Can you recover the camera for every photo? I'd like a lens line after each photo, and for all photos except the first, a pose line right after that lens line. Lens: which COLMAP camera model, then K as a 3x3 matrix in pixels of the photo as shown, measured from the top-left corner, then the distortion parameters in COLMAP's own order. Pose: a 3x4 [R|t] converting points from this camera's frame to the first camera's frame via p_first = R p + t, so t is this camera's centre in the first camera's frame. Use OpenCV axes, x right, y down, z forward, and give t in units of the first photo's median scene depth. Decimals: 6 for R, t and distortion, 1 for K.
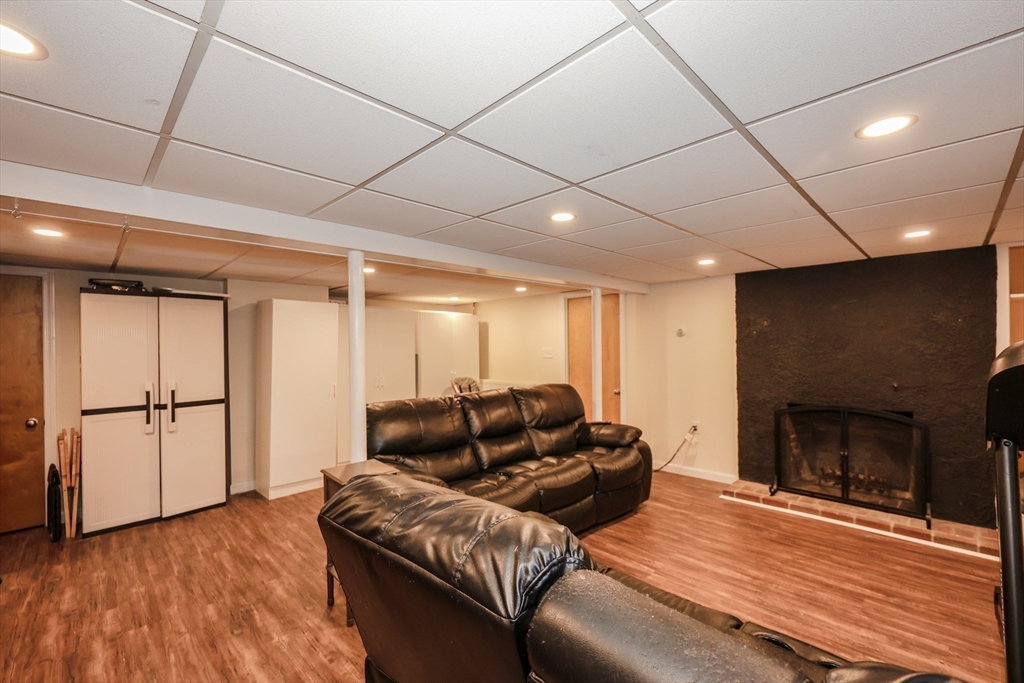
lens RADIAL K [[403.5, 0, 507.5], [0, 403.5, 344.4], [0, 0, 1]] dist [0.003750, -0.000093]
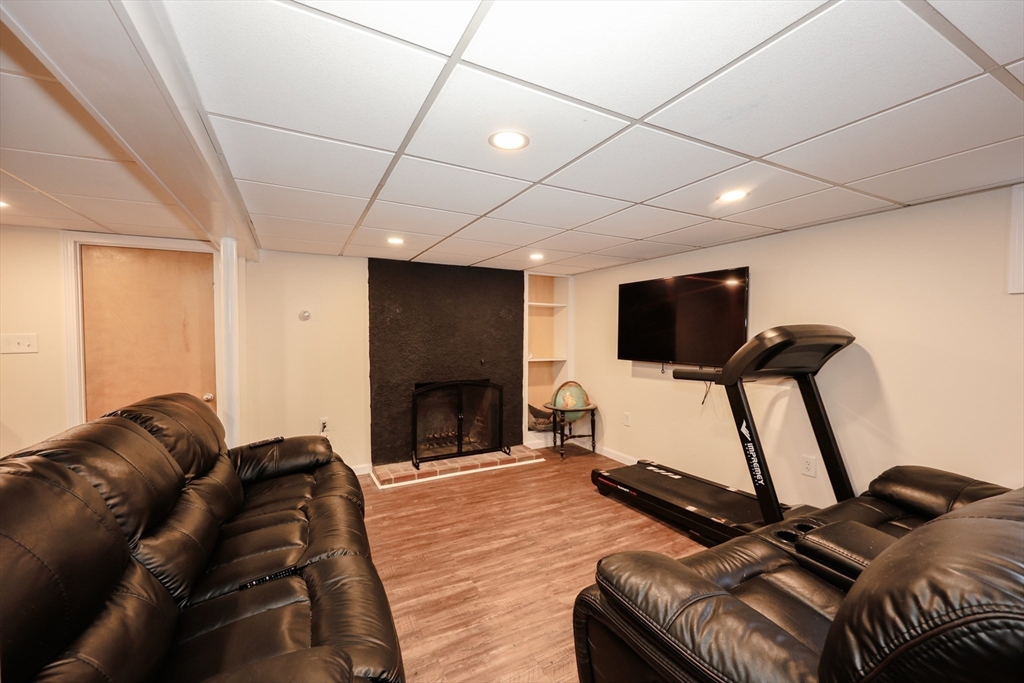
lens RADIAL K [[403.5, 0, 507.1], [0, 403.5, 340.8], [0, 0, 1]] dist [0.003750, -0.000093]
pose [[0.331081, -0.006404, 0.943581, -0.315178], [-0.007052, 0.999932, 0.009261, 0.017734], [-0.943576, -0.009720, 0.331014, 0.454843]]
